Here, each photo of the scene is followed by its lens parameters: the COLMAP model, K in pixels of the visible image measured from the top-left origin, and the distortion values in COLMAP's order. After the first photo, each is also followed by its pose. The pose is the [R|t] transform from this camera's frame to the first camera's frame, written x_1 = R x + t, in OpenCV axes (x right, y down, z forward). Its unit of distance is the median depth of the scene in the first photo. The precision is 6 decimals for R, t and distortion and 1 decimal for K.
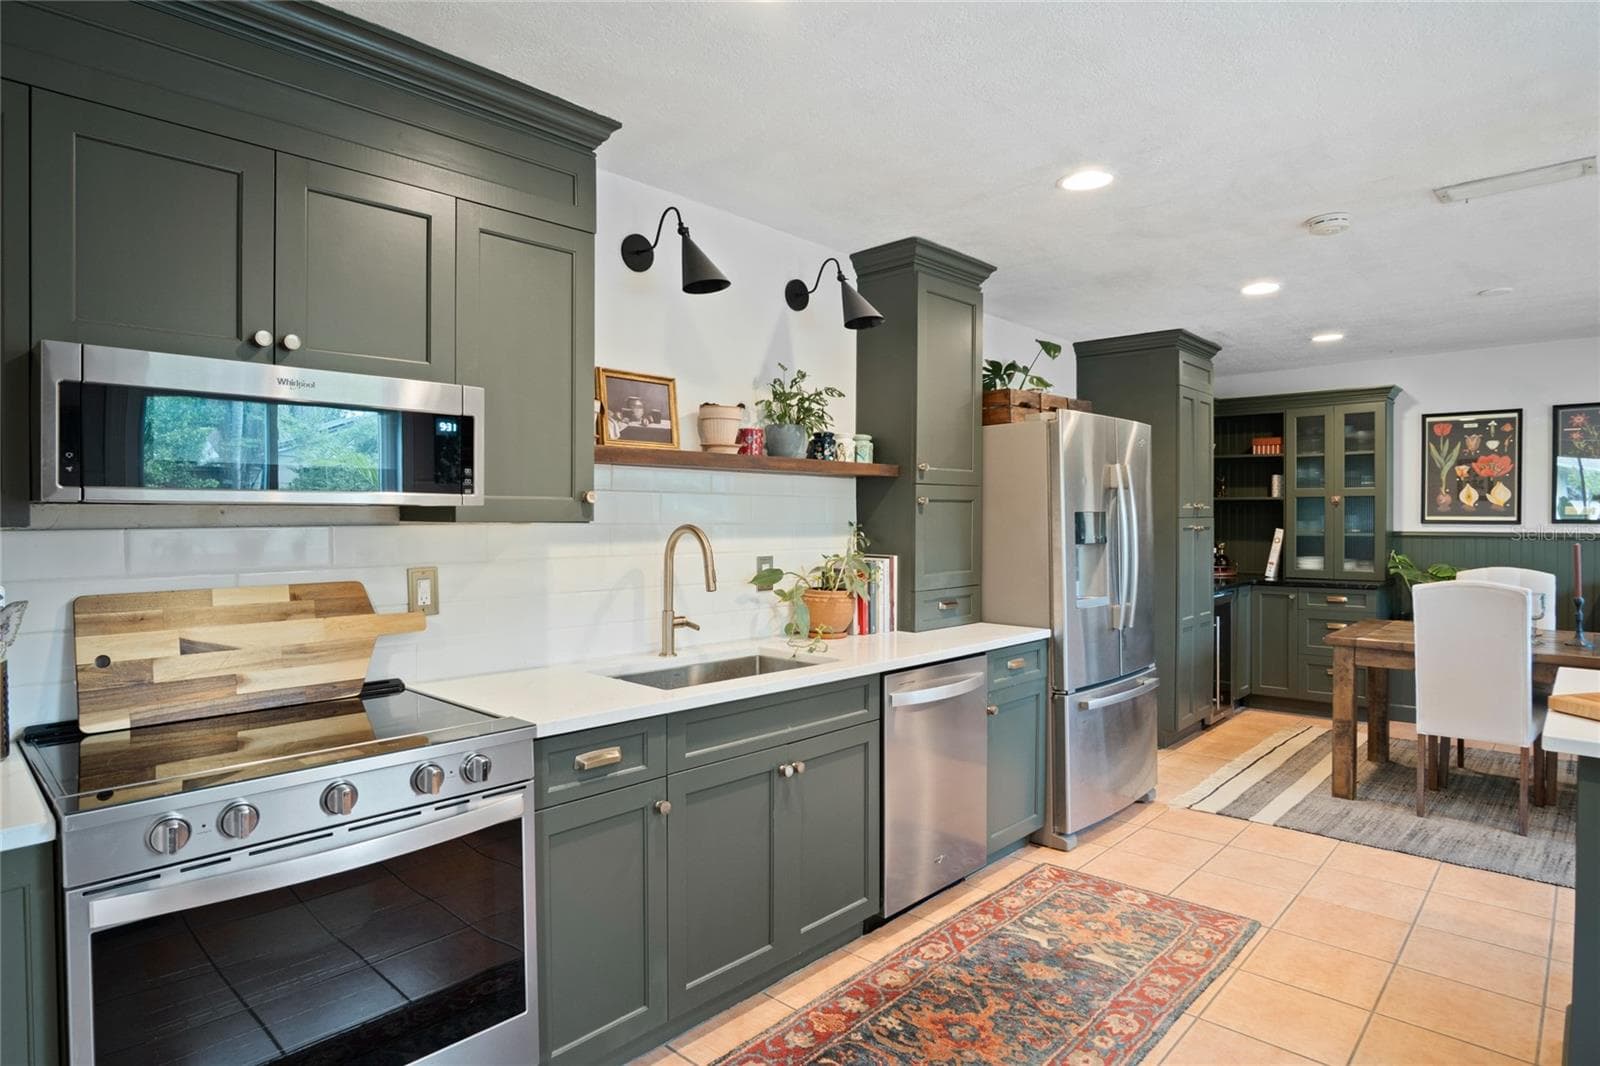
lens RADIAL K [[853.3, 0, 812.0], [0, 853.3, 528.1], [0, 0, 1]] dist [-0.030927, 0.007103]
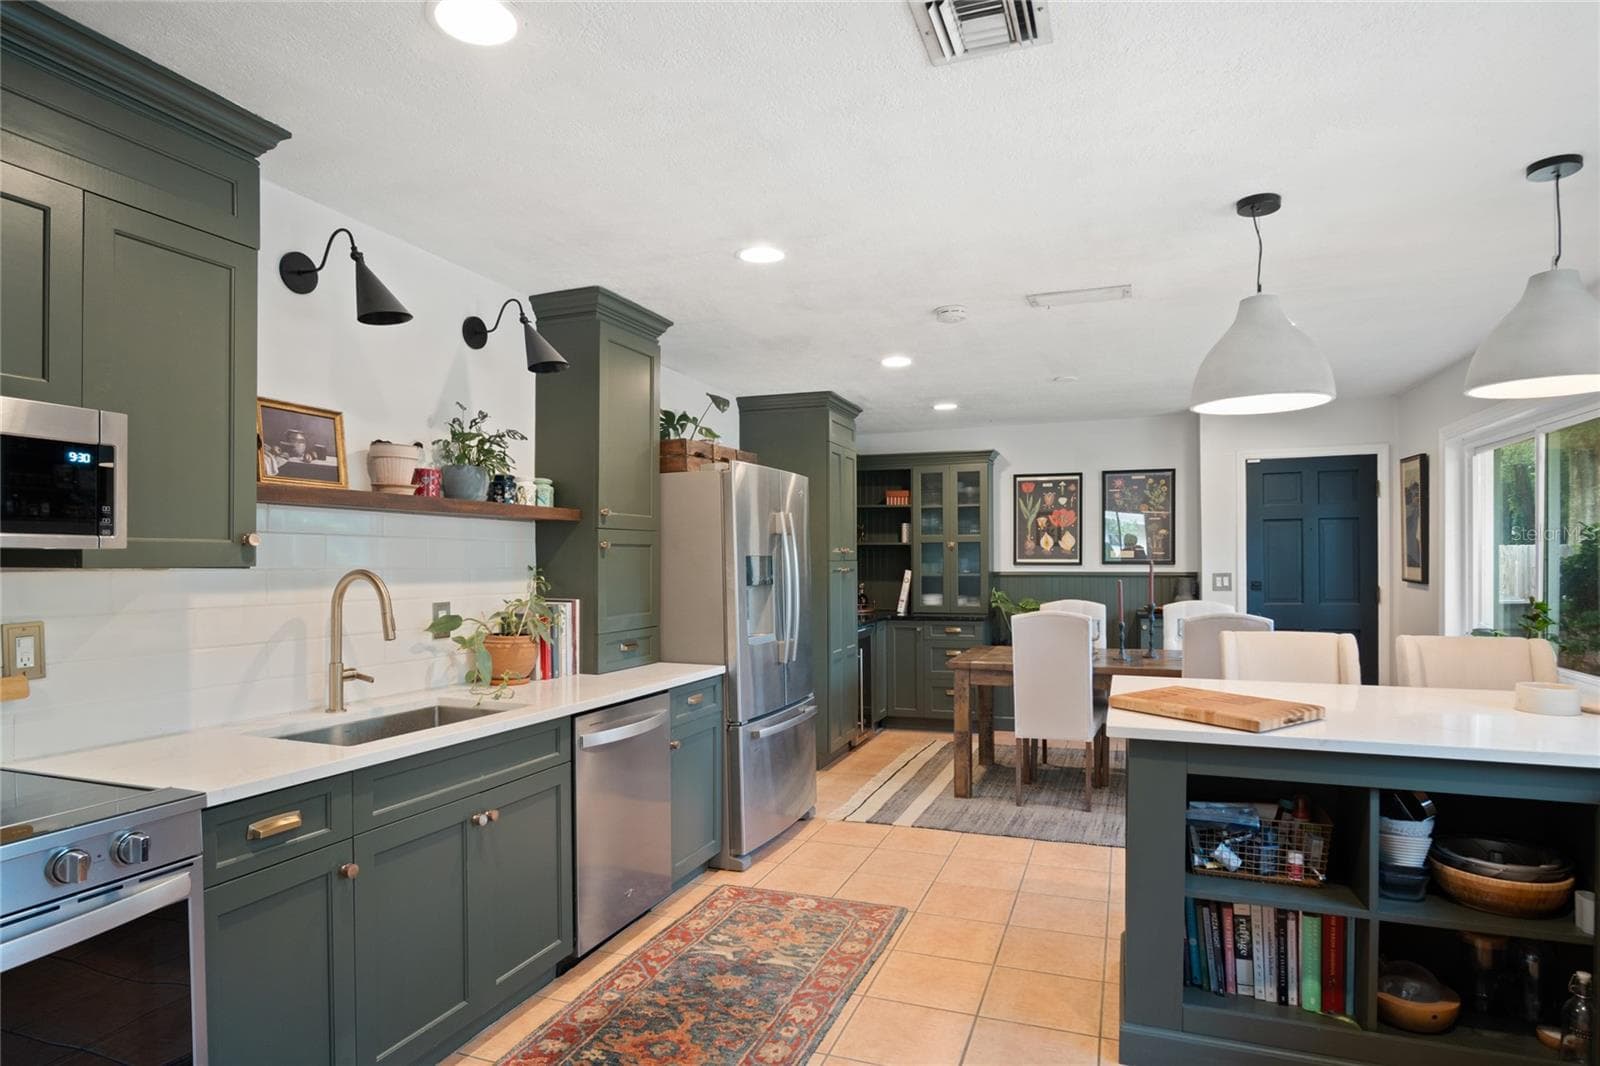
lens RADIAL K [[853.3, 0, 796.4], [0, 853.3, 564.3], [0, 0, 1]] dist [-0.030927, 0.007103]
pose [[0.927817, -0.004262, 0.373012, -0.036306], [0.007646, 0.999942, -0.007593, 0.000564], [-0.372958, 0.009897, 0.927796, -0.029314]]
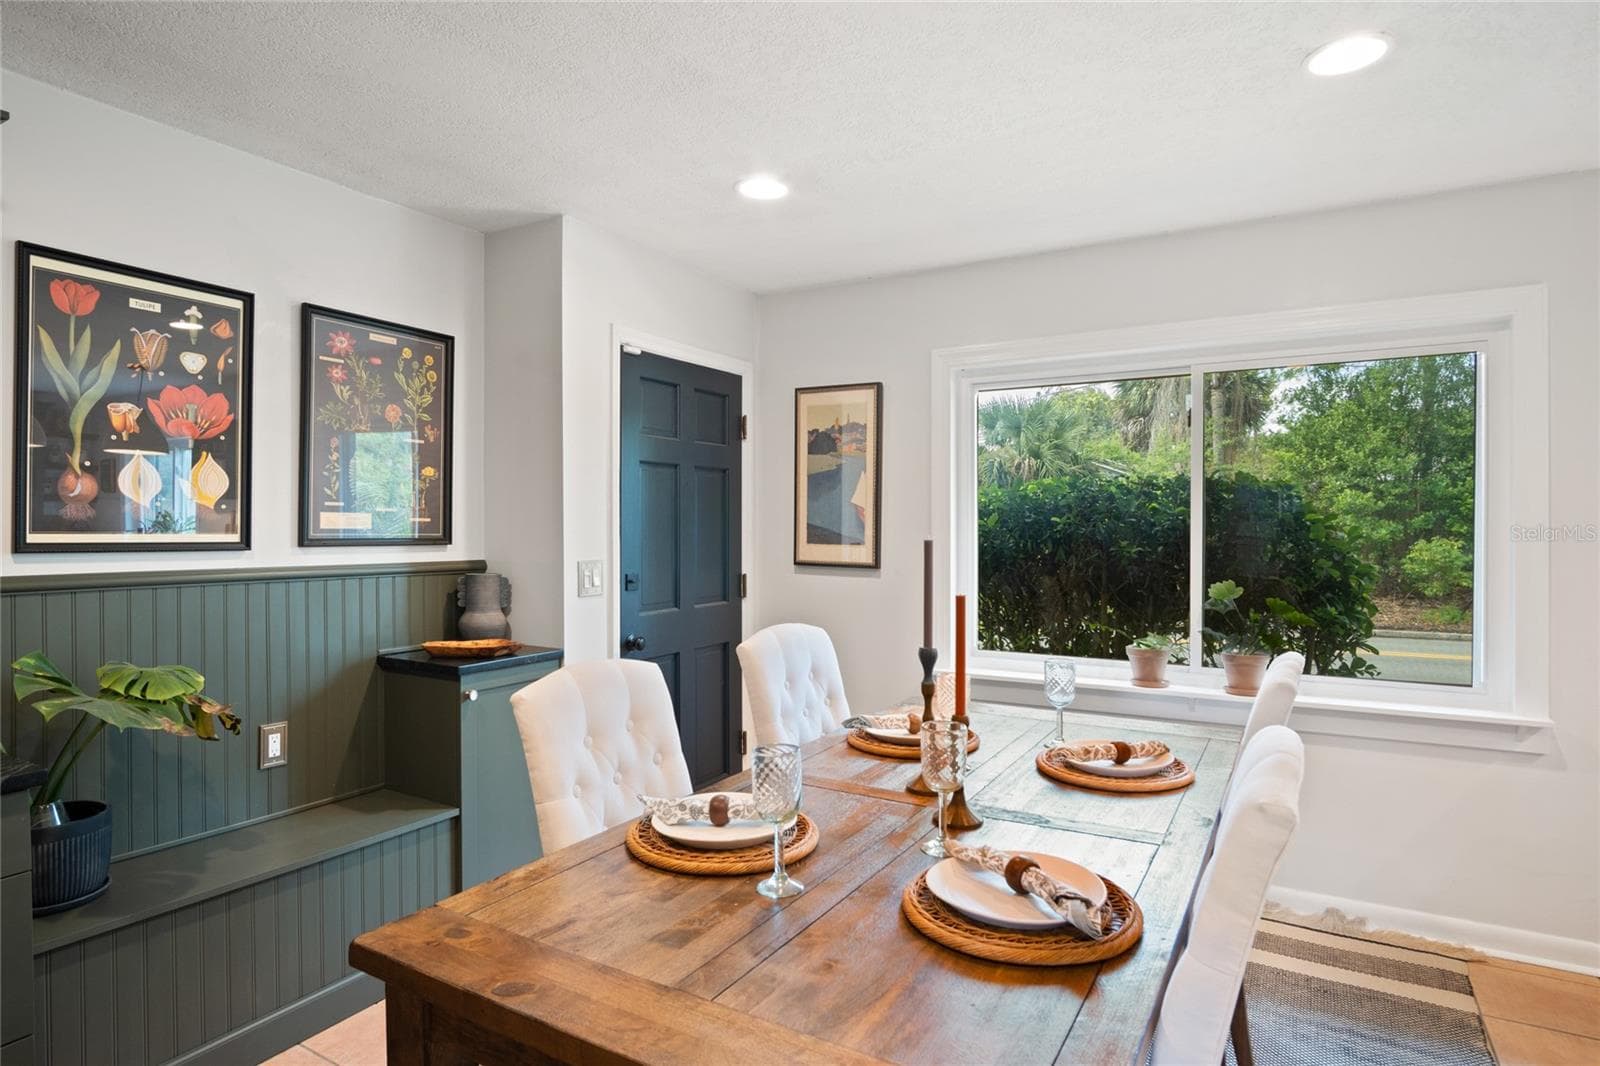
lens RADIAL K [[853.3, 0, 787.3], [0, 853.3, 522.2], [0, 0, 1]] dist [-0.030927, 0.007103]
pose [[-0.205810, 0.001080, 0.978591, 0.587077], [0.007818, 0.999969, 0.000541, -0.029925], [-0.978561, 0.007762, -0.205813, 1.385700]]
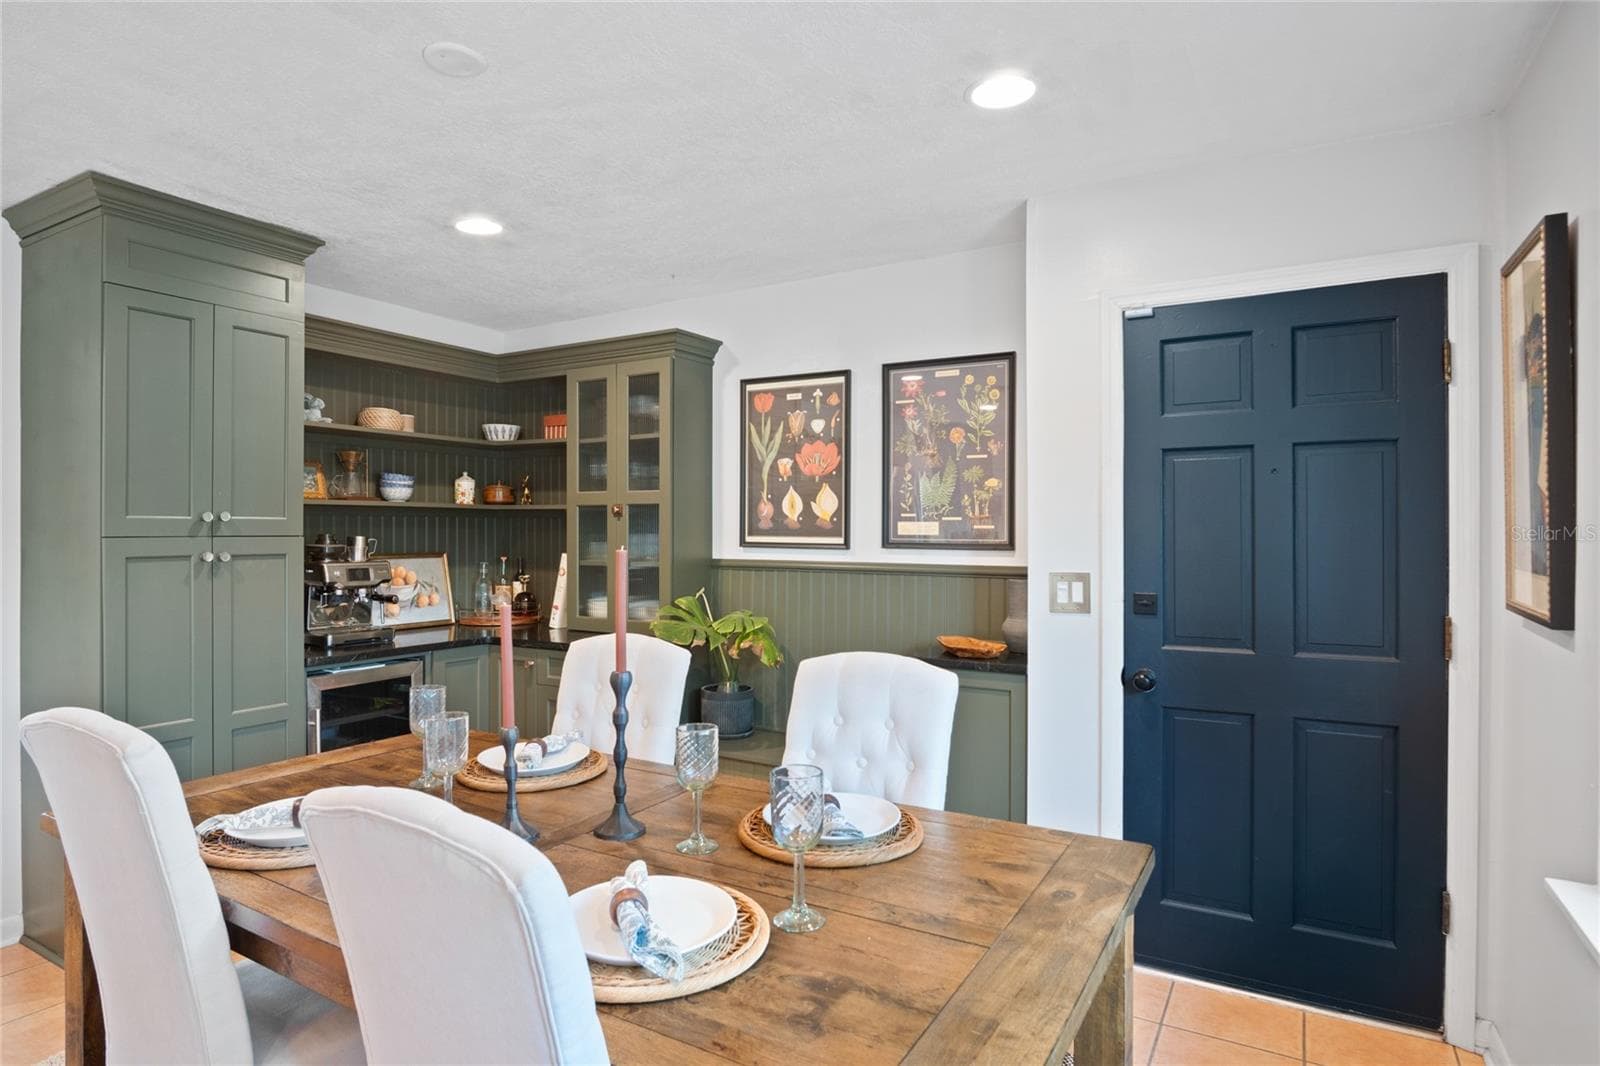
lens RADIAL K [[853.3, 0, 796.9], [0, 853.3, 528.7], [0, 0, 1]] dist [-0.030927, 0.007103]
pose [[0.976449, 0.001105, 0.215745, 1.140330], [0.001413, 0.999933, -0.011517, -0.022141], [-0.215743, 0.011550, 0.976382, 0.631941]]
